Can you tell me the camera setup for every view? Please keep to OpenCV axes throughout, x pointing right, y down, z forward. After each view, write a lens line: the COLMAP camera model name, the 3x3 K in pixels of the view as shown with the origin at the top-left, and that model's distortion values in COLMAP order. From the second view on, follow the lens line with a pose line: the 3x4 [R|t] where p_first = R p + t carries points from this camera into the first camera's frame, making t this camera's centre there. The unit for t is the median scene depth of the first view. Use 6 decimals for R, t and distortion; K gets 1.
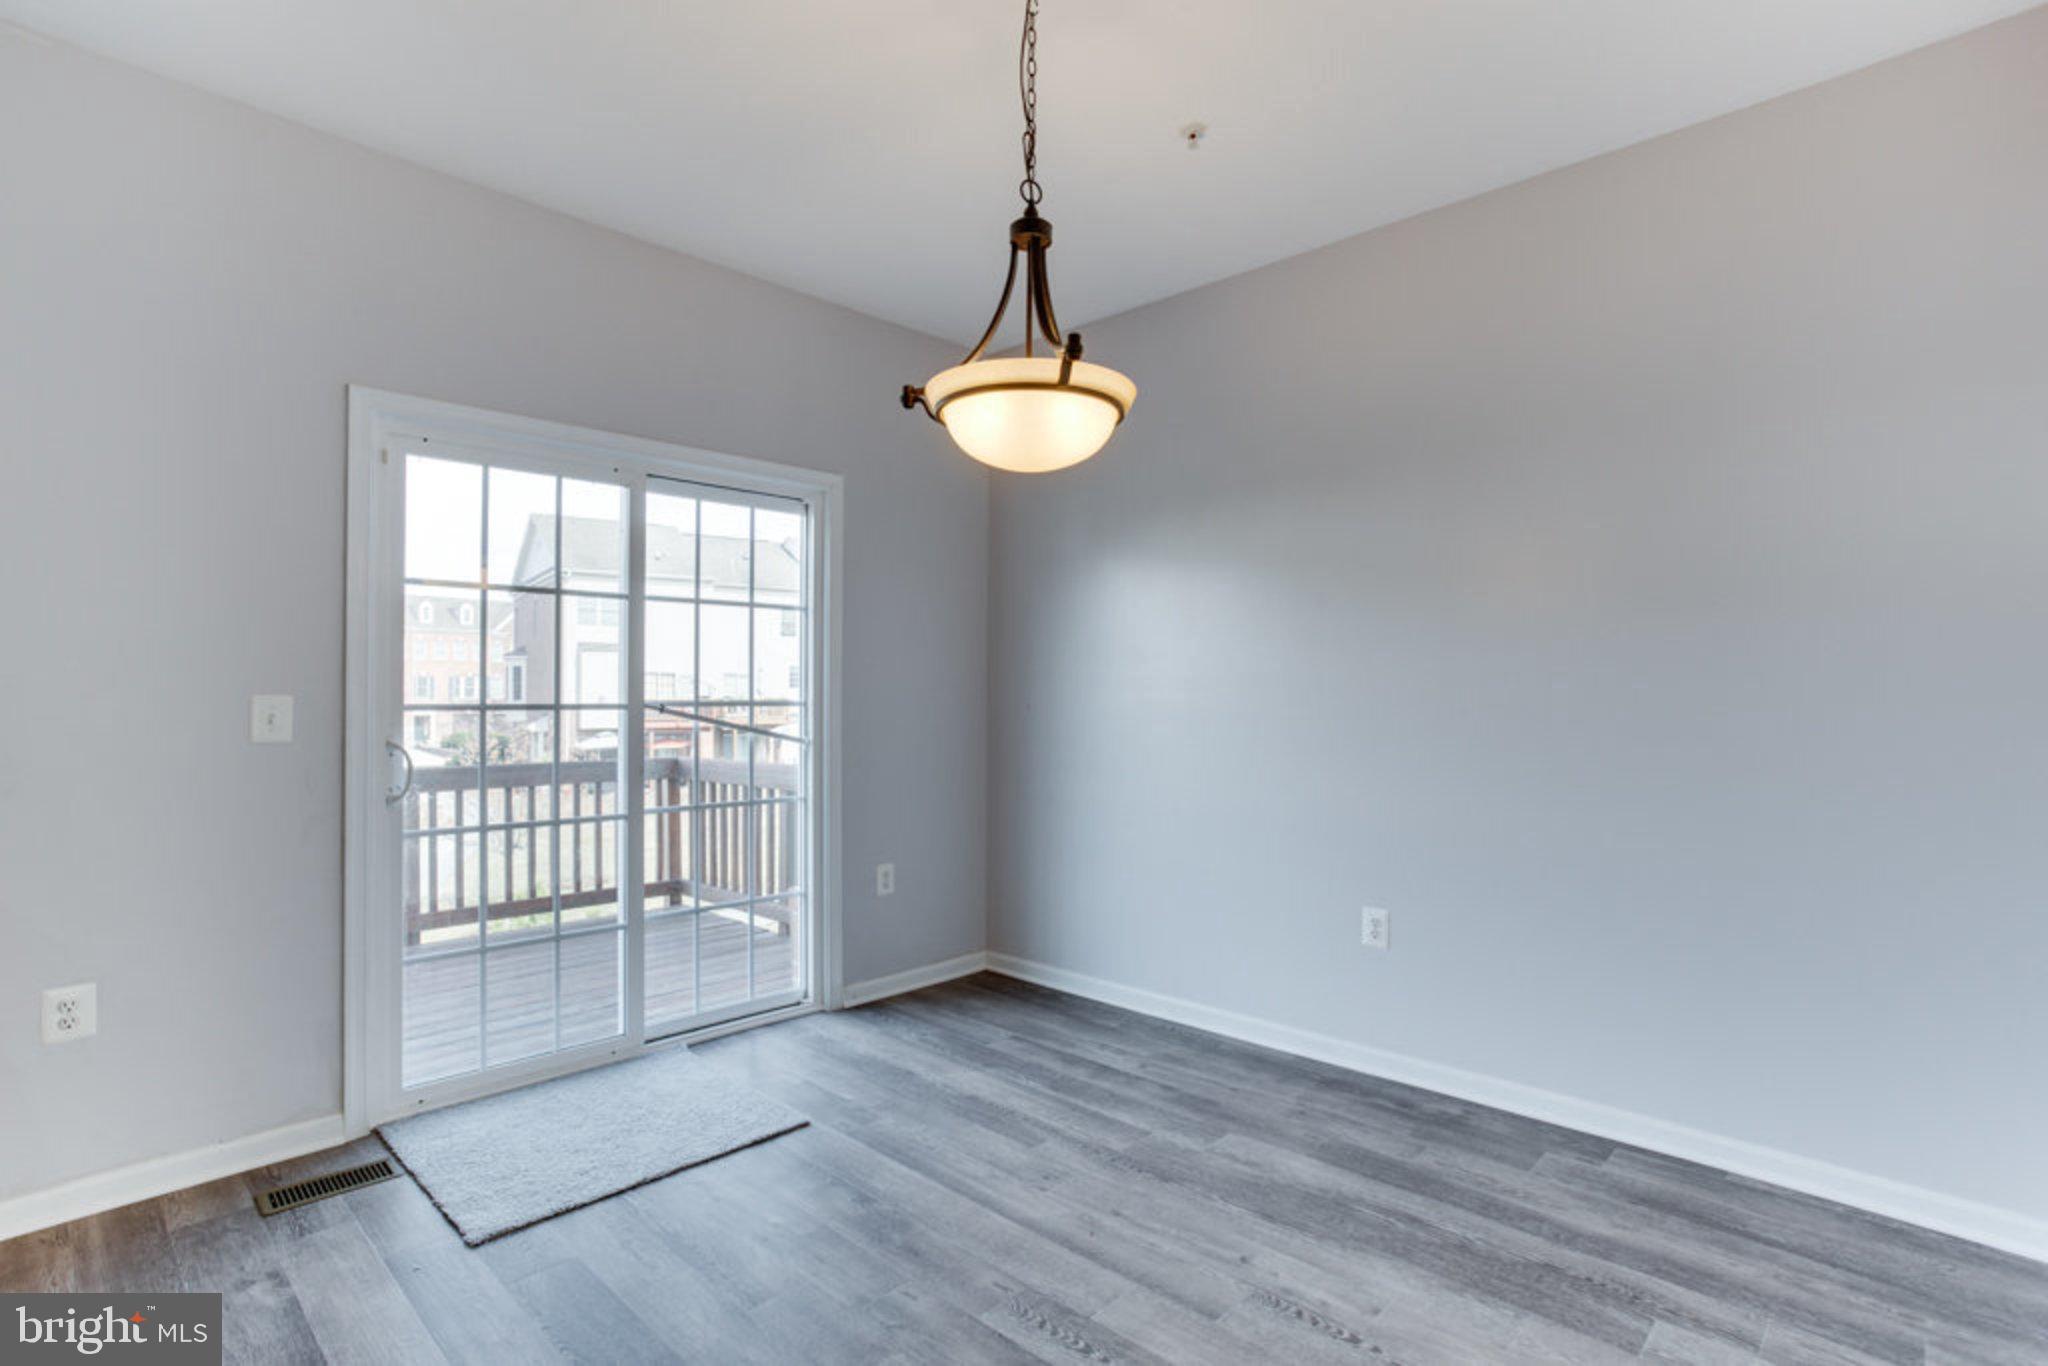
lens RADIAL K [[991.0, 0, 1031.8], [0, 991.0, 691.5], [0, 0, 1]] dist [0.001003, 0.001705]
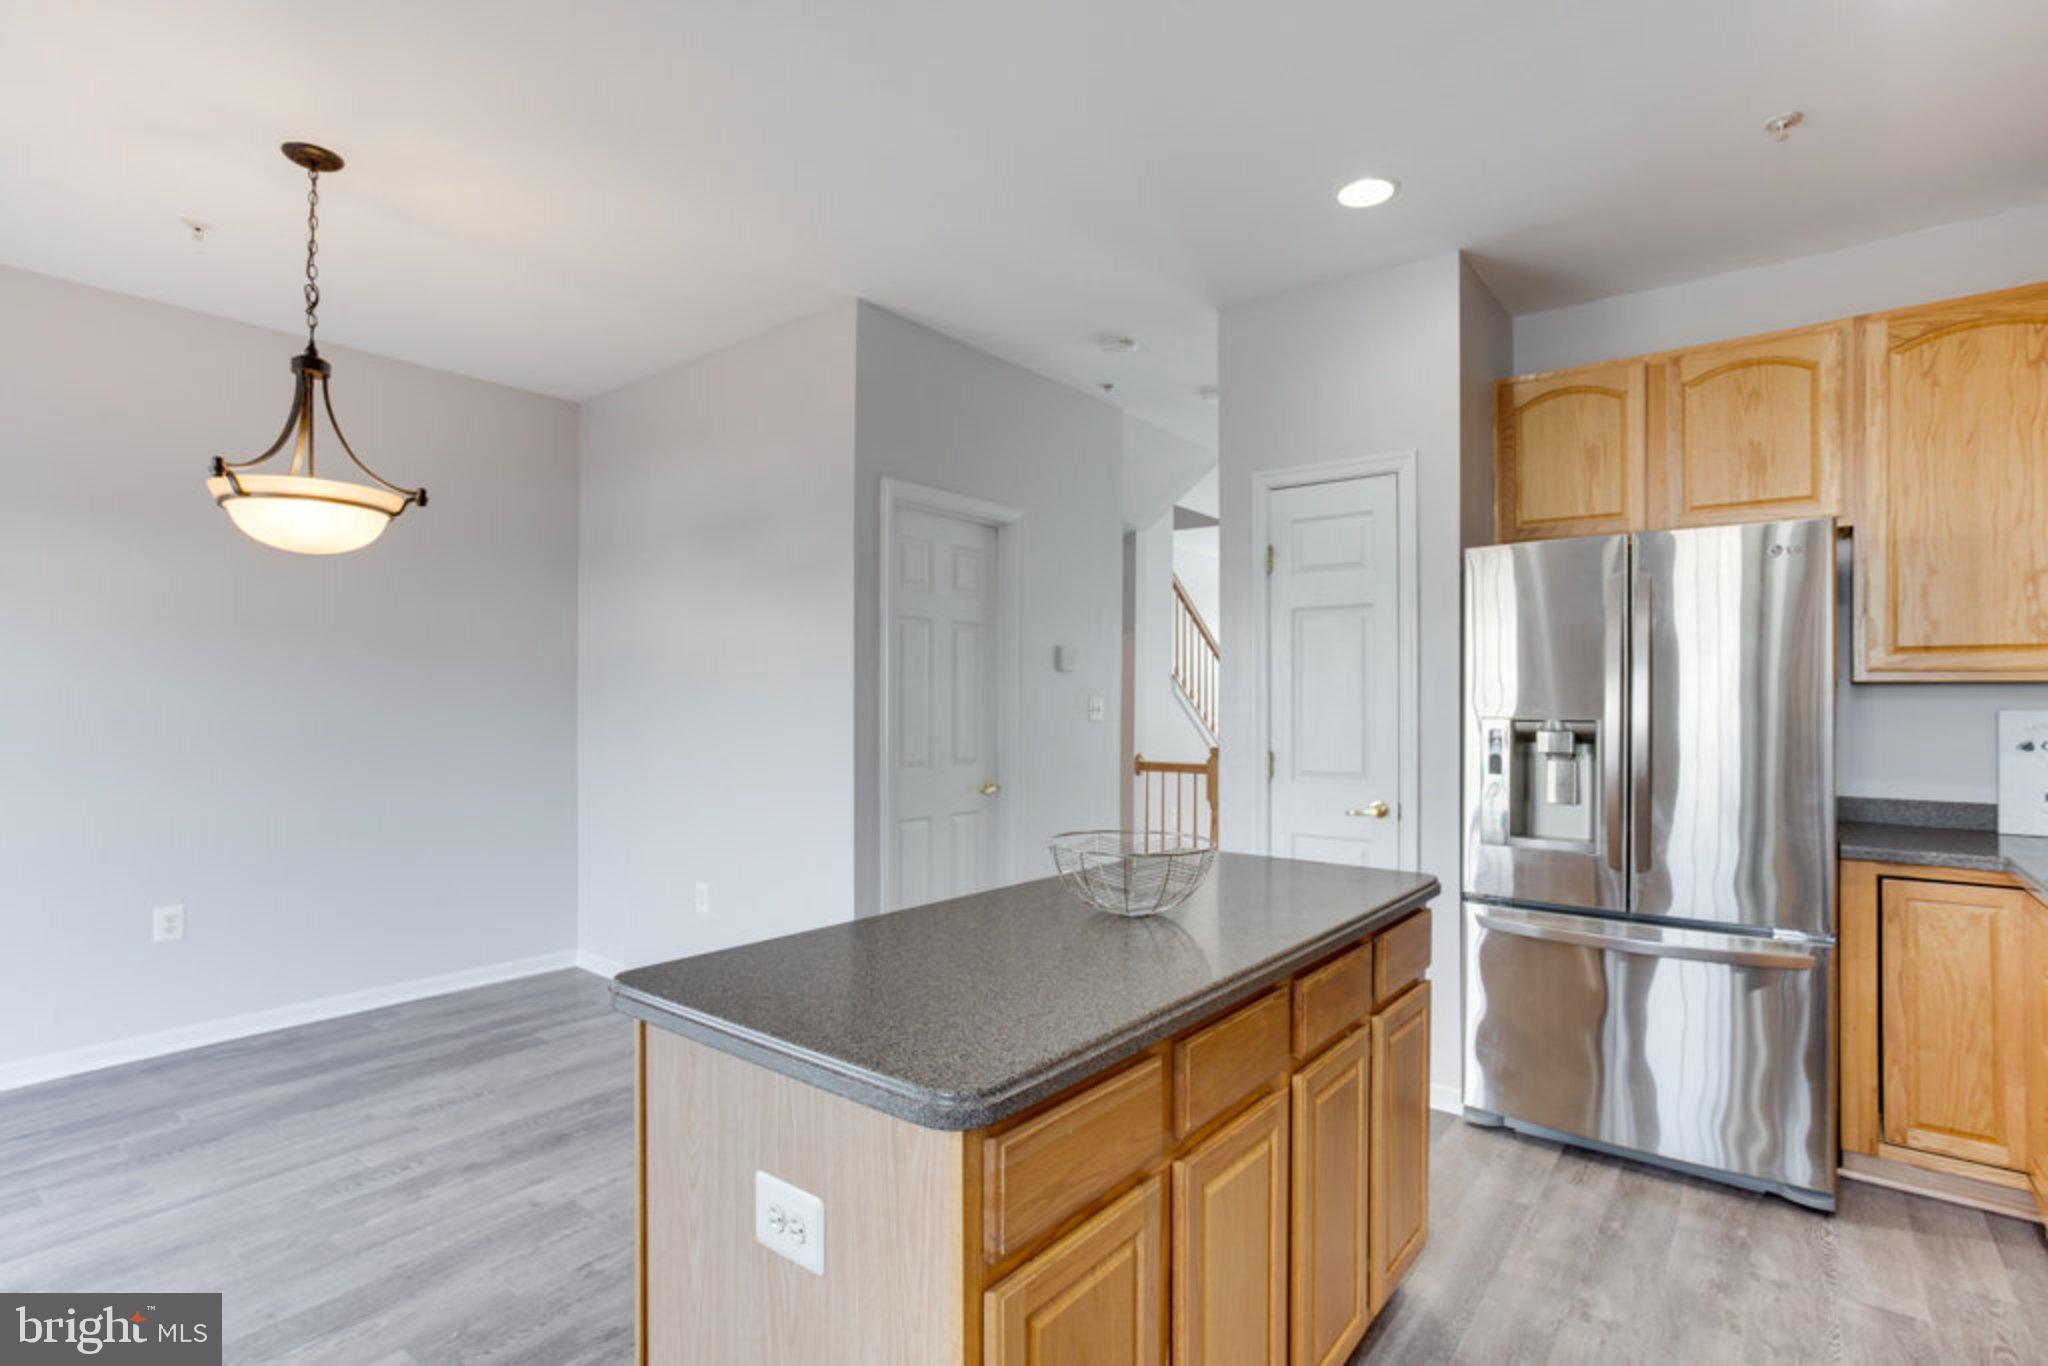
lens RADIAL K [[991.0, 0, 1029.5], [0, 991.0, 693.5], [0, 0, 1]] dist [0.001003, 0.001705]
pose [[-0.090145, 0.005470, 0.995914, -1.048352], [-0.001060, 0.999984, -0.005589, -0.022991], [-0.995928, -0.001559, -0.090138, 0.148454]]
